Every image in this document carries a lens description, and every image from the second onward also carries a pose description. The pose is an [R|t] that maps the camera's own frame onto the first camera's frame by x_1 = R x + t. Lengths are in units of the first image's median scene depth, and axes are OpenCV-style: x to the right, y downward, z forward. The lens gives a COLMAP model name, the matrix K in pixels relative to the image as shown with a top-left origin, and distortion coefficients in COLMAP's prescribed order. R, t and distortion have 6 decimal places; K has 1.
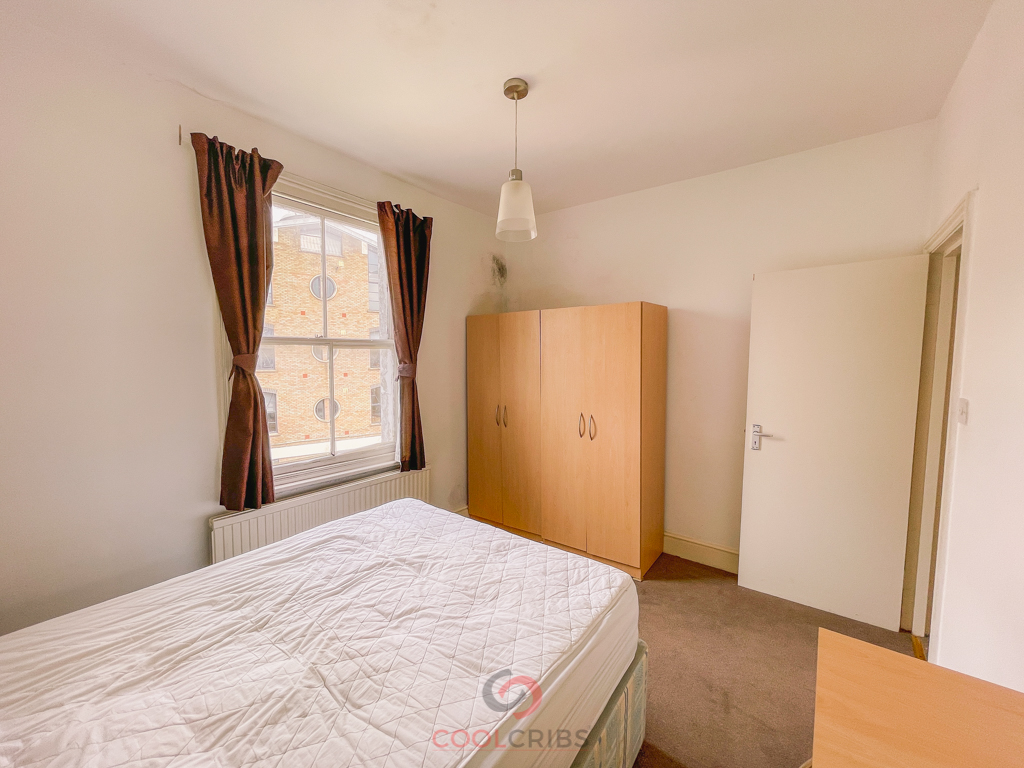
lens RADIAL K [[415.7, 0, 506.0], [0, 415.7, 384.0], [0, 0, 1]] dist [-0.000944, -0.000366]
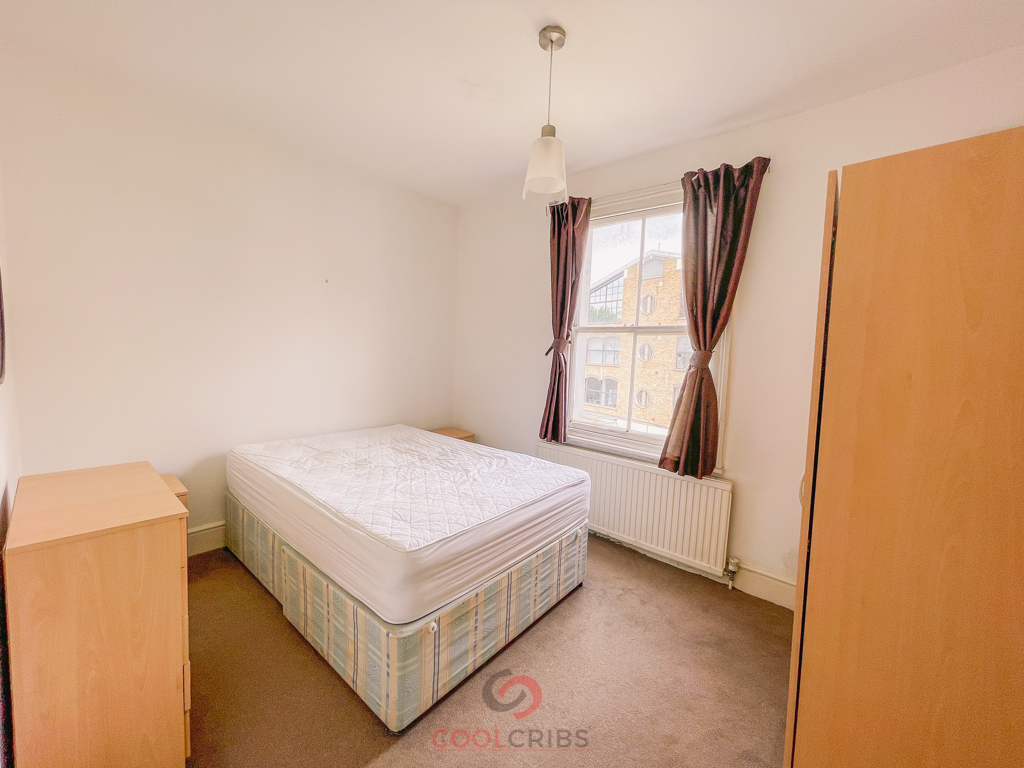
lens RADIAL K [[415.7, 0, 506.0], [0, 415.7, 384.0], [0, 0, 1]] dist [-0.000944, -0.000366]
pose [[-0.071476, 0.076961, -0.994469, 0.881536], [-0.113875, 0.989870, 0.084790, -0.014242], [0.990921, 0.119305, -0.061988, 0.914553]]
